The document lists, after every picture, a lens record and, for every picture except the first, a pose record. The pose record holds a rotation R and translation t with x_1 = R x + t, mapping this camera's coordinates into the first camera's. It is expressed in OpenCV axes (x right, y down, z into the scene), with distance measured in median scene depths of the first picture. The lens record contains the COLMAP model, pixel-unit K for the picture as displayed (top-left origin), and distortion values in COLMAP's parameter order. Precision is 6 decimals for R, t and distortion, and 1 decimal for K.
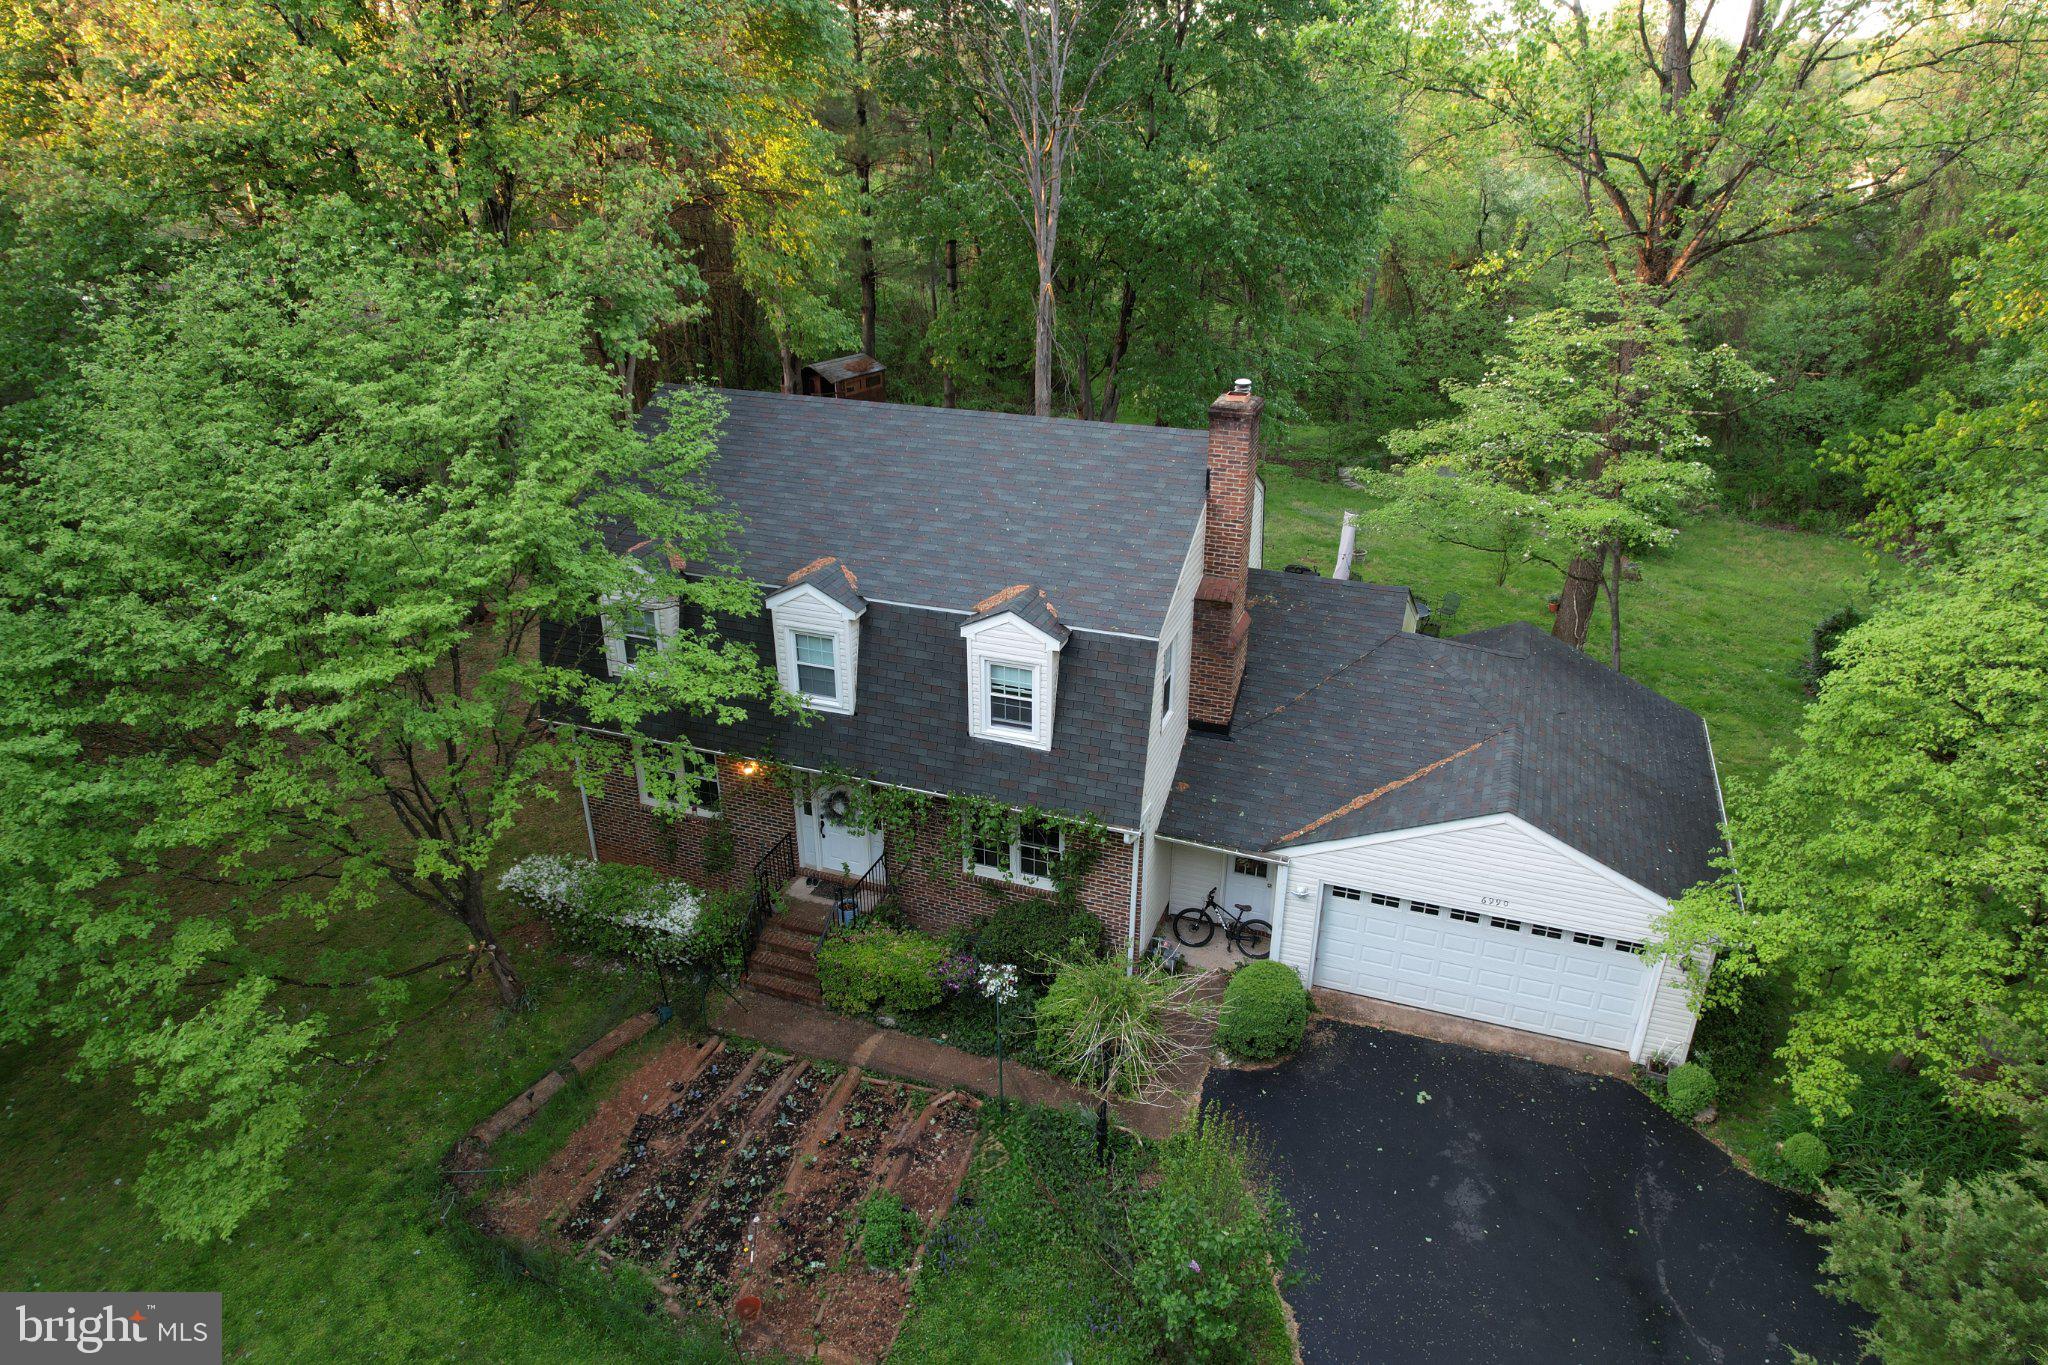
lens RADIAL K [[1307.3, 0, 1029.6], [0, 1307.3, 693.0], [0, 0, 1]] dist [-0.043754, 0.005255]
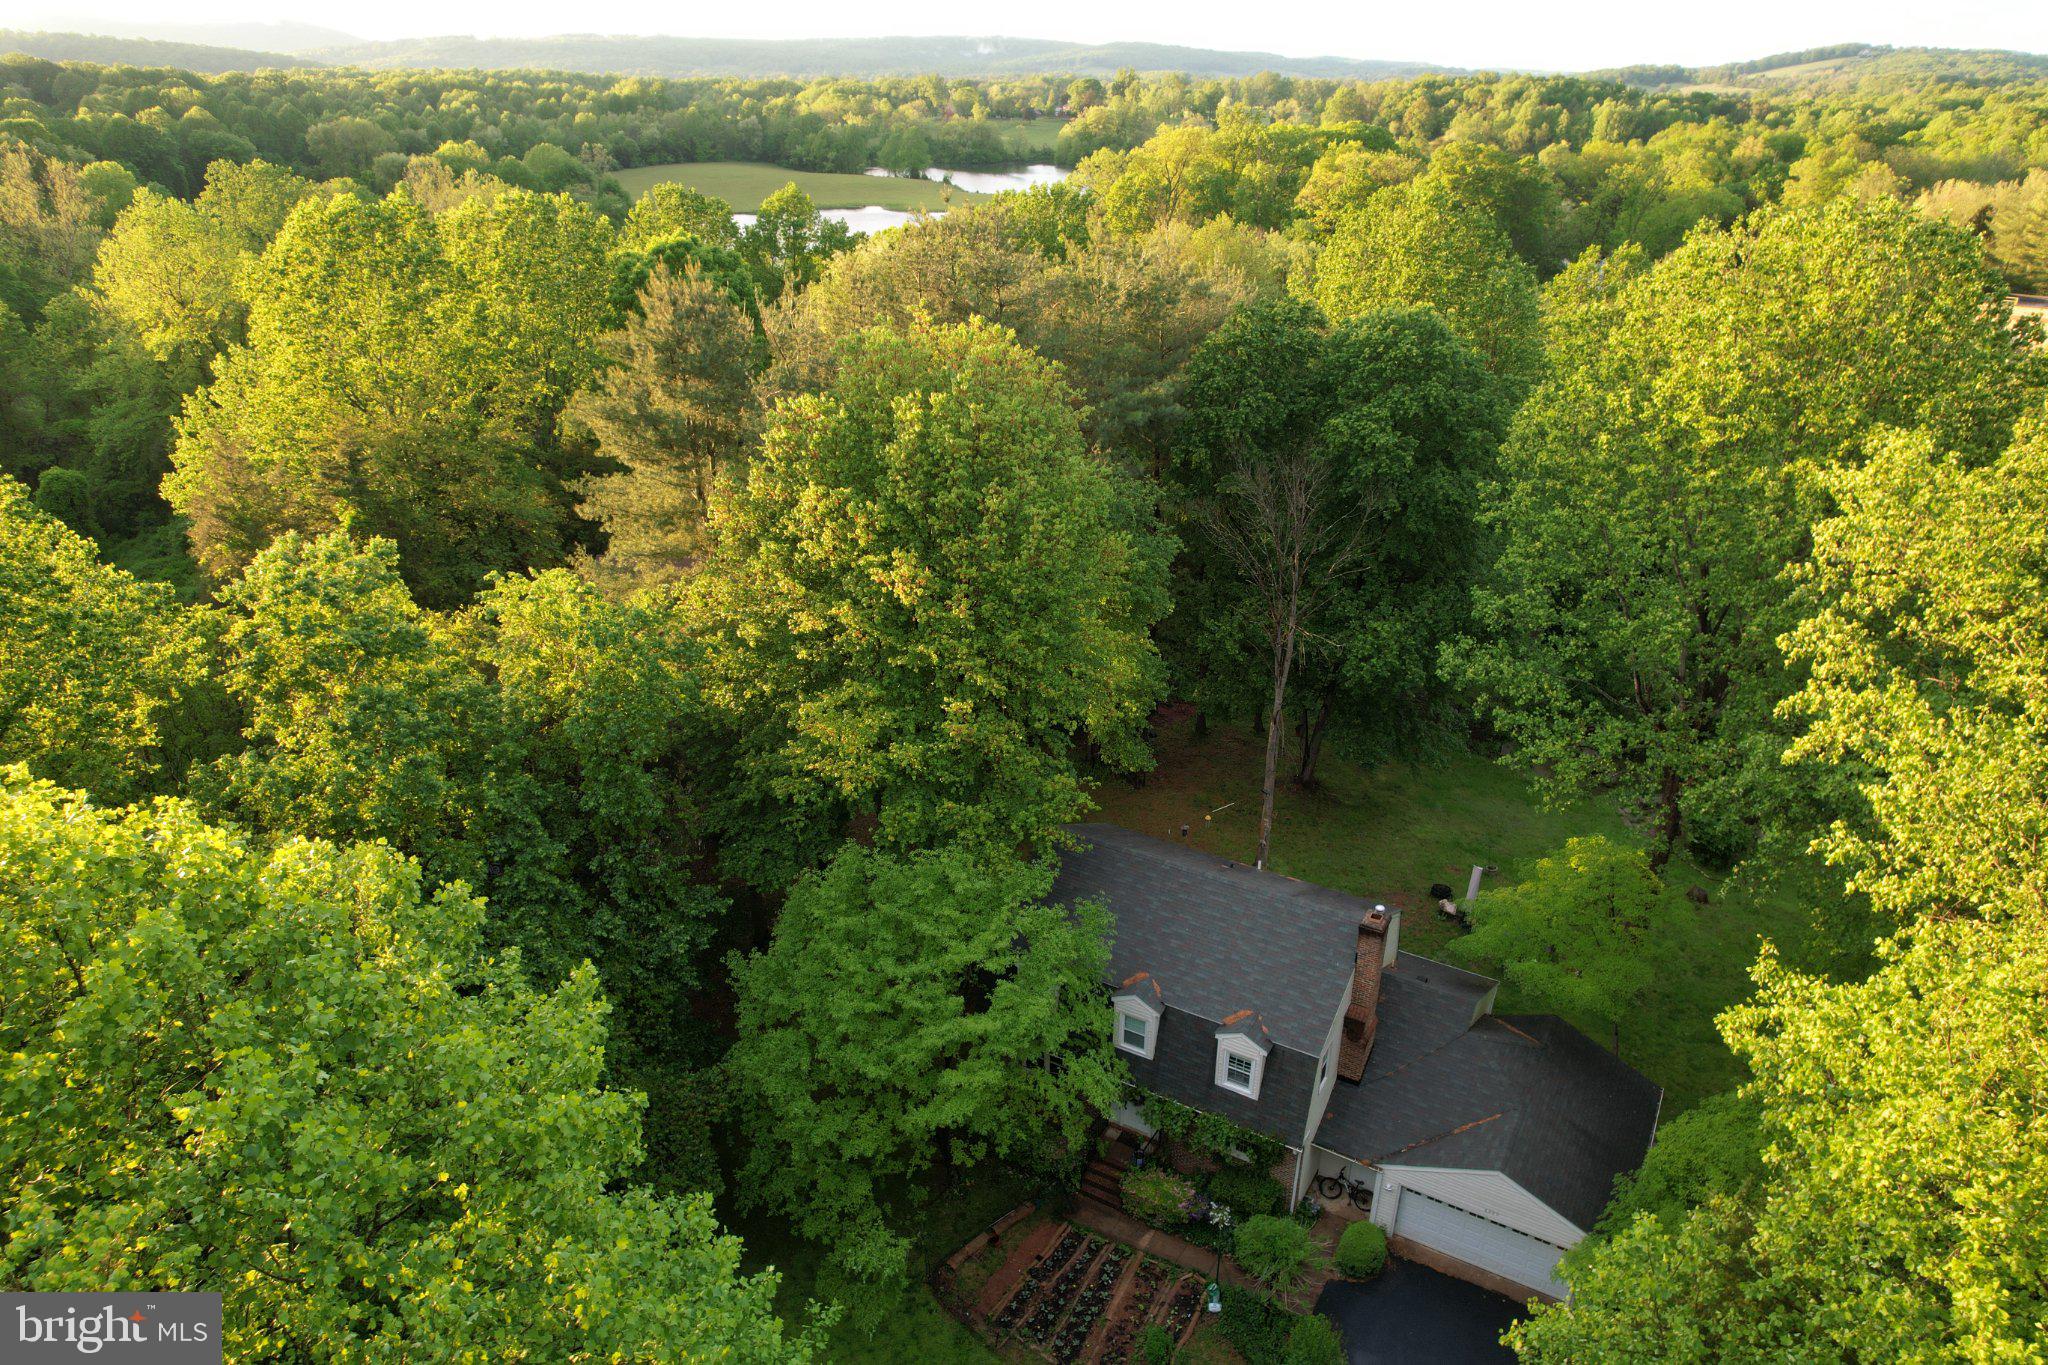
lens RADIAL K [[1307.3, 0, 1031.1], [0, 1307.3, 684.1], [0, 0, 1]] dist [-0.043754, 0.005255]
pose [[0.984417, 0.076209, -0.158478, -0.053192], [-0.078335, 0.996901, -0.007202, -0.503475], [0.157438, 0.019504, 0.987336, -0.897885]]
